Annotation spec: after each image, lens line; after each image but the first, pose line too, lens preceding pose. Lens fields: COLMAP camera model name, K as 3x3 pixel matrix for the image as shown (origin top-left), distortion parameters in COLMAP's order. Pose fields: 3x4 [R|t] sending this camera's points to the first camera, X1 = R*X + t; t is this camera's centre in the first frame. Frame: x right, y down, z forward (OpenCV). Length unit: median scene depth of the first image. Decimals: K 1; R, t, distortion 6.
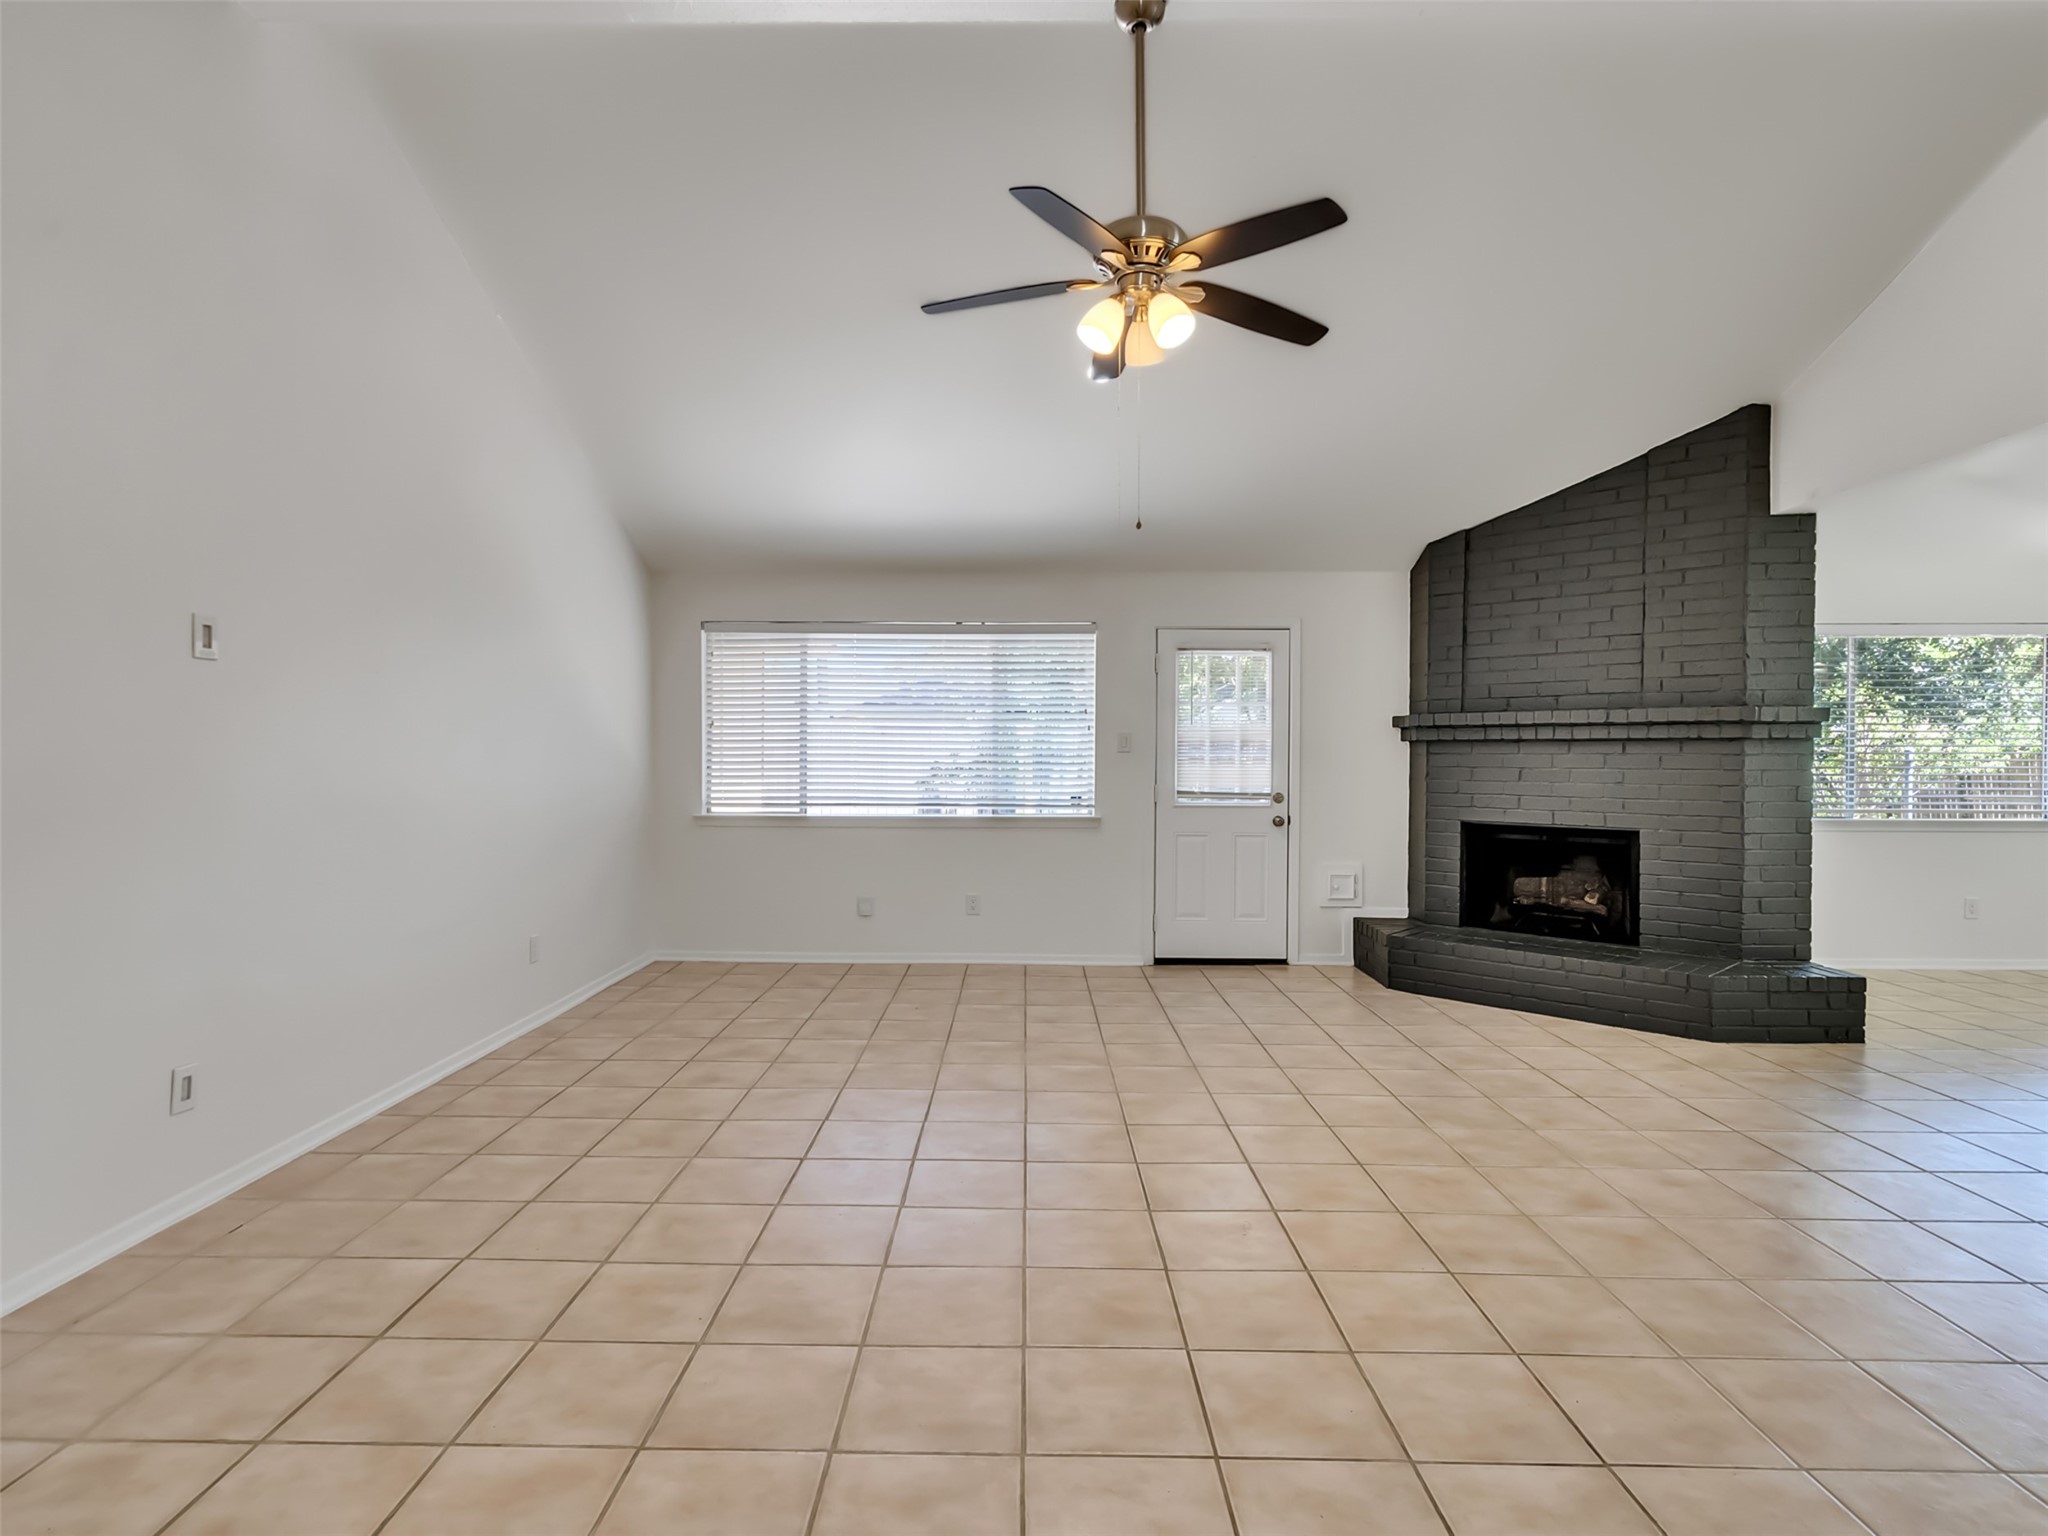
lens RADIAL K [[1050.2, 0, 1010.7], [0, 1050.2, 769.7], [0, 0, 1]] dist [-0.007075, 0.004892]
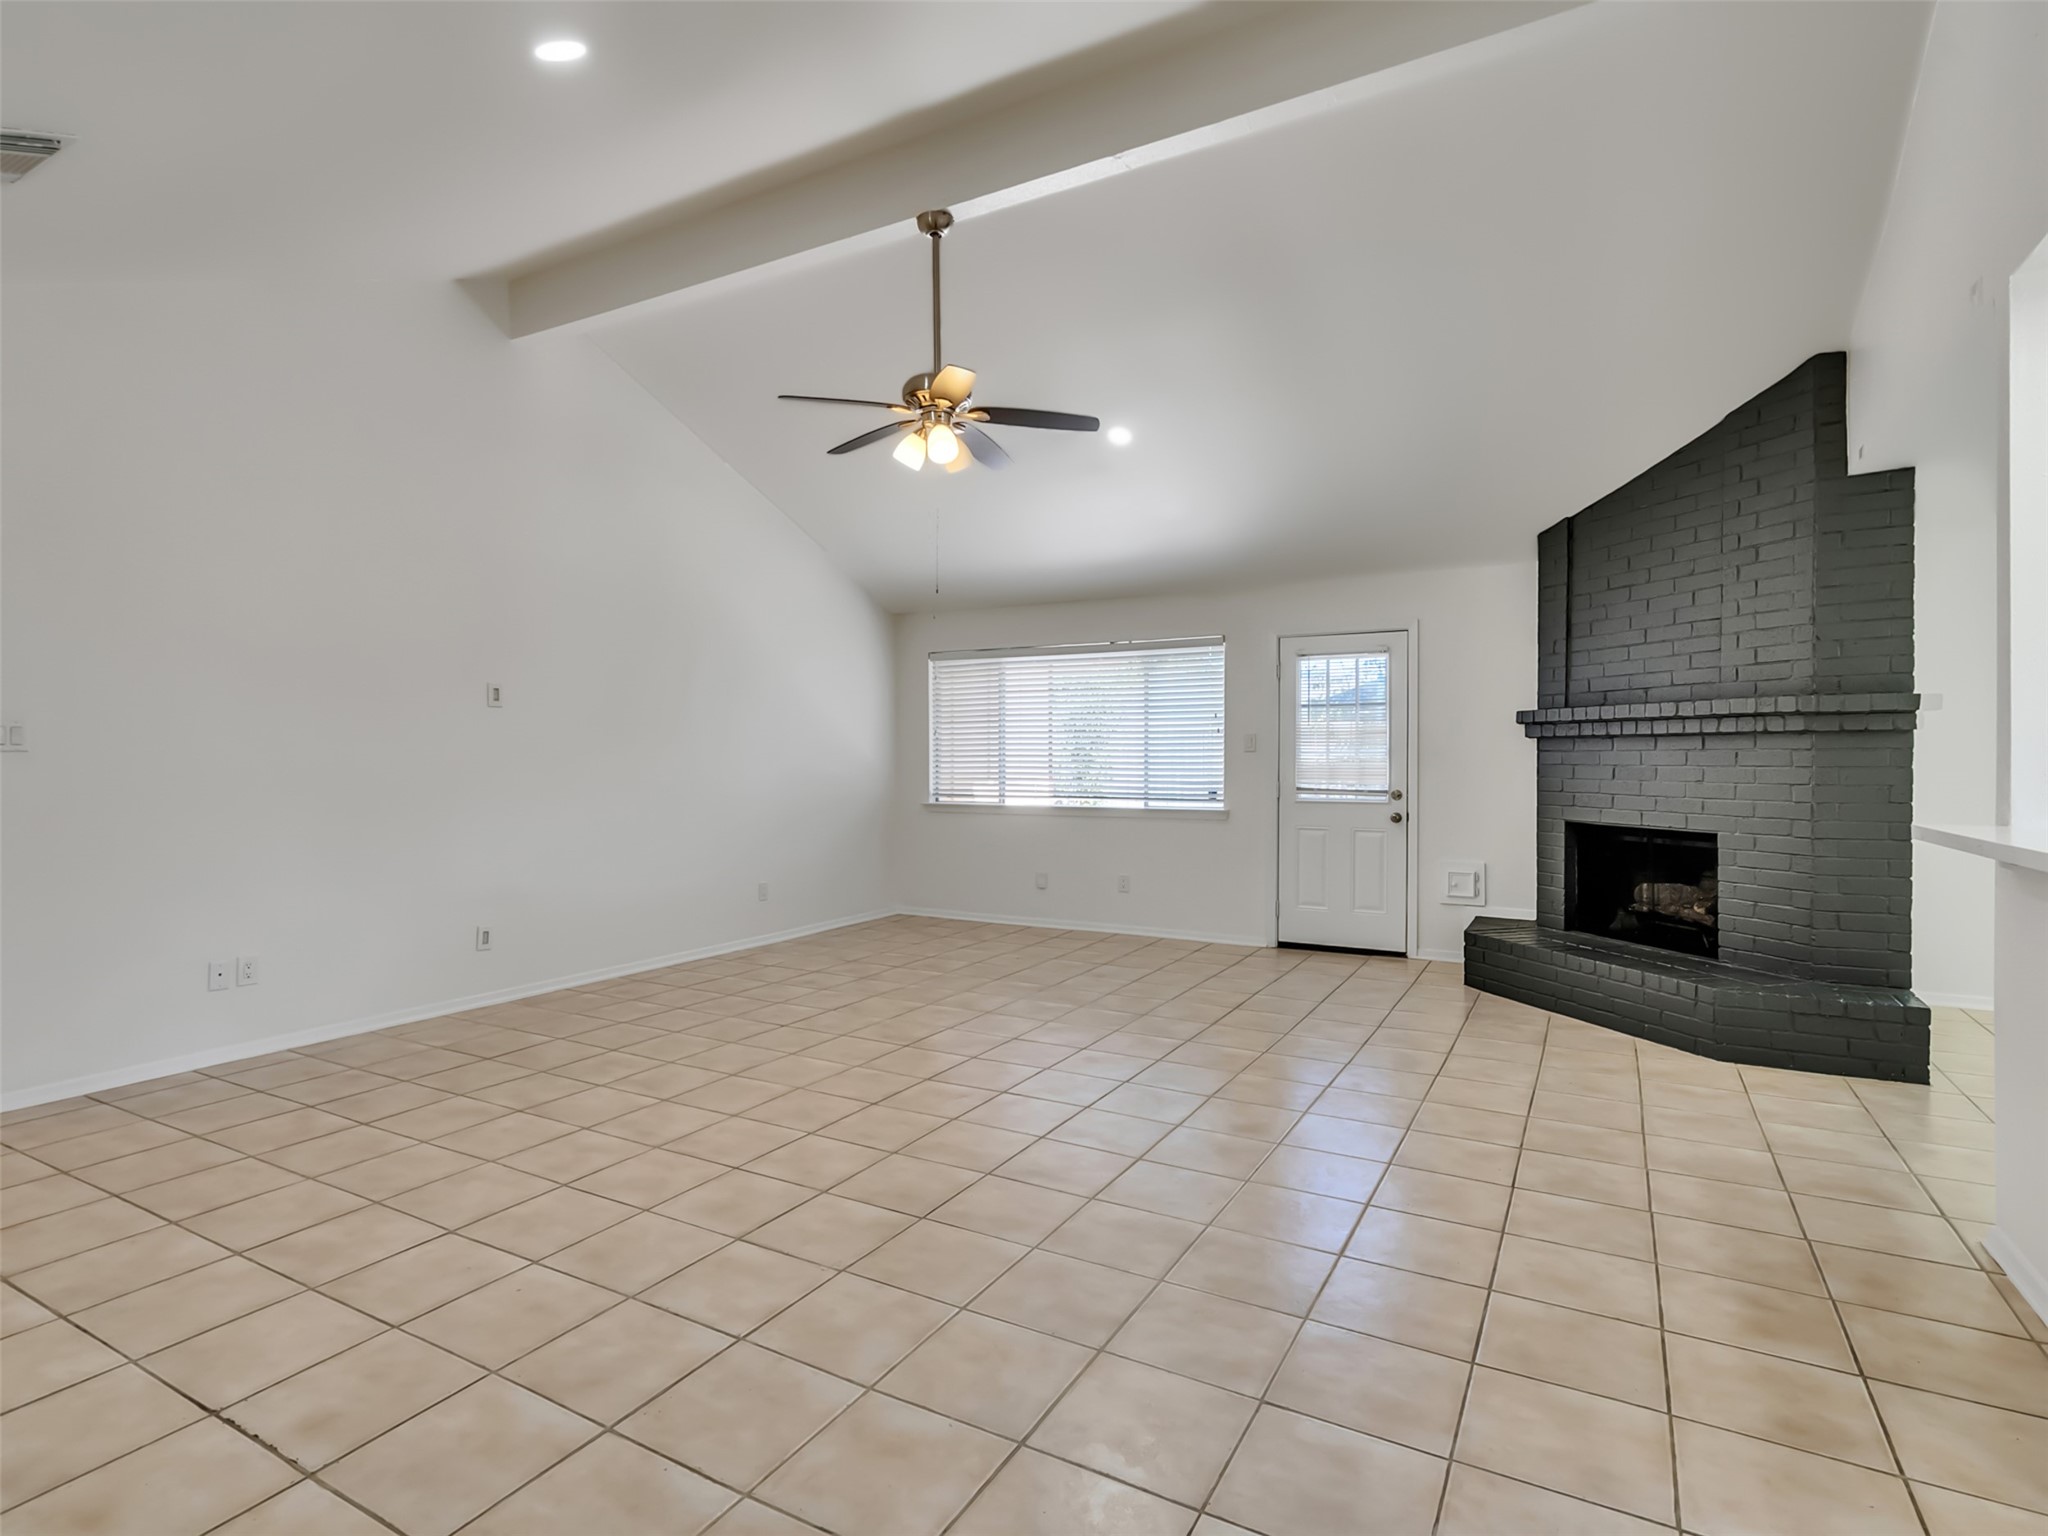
lens RADIAL K [[1050.2, 0, 1009.0], [0, 1050.2, 768.5], [0, 0, 1]] dist [-0.007075, 0.004892]
pose [[0.876000, -0.000466, -0.482312, 0.472490], [-0.000169, 0.999999, -0.001273, 0.002566], [0.482312, 0.001197, 0.875999, -0.094655]]
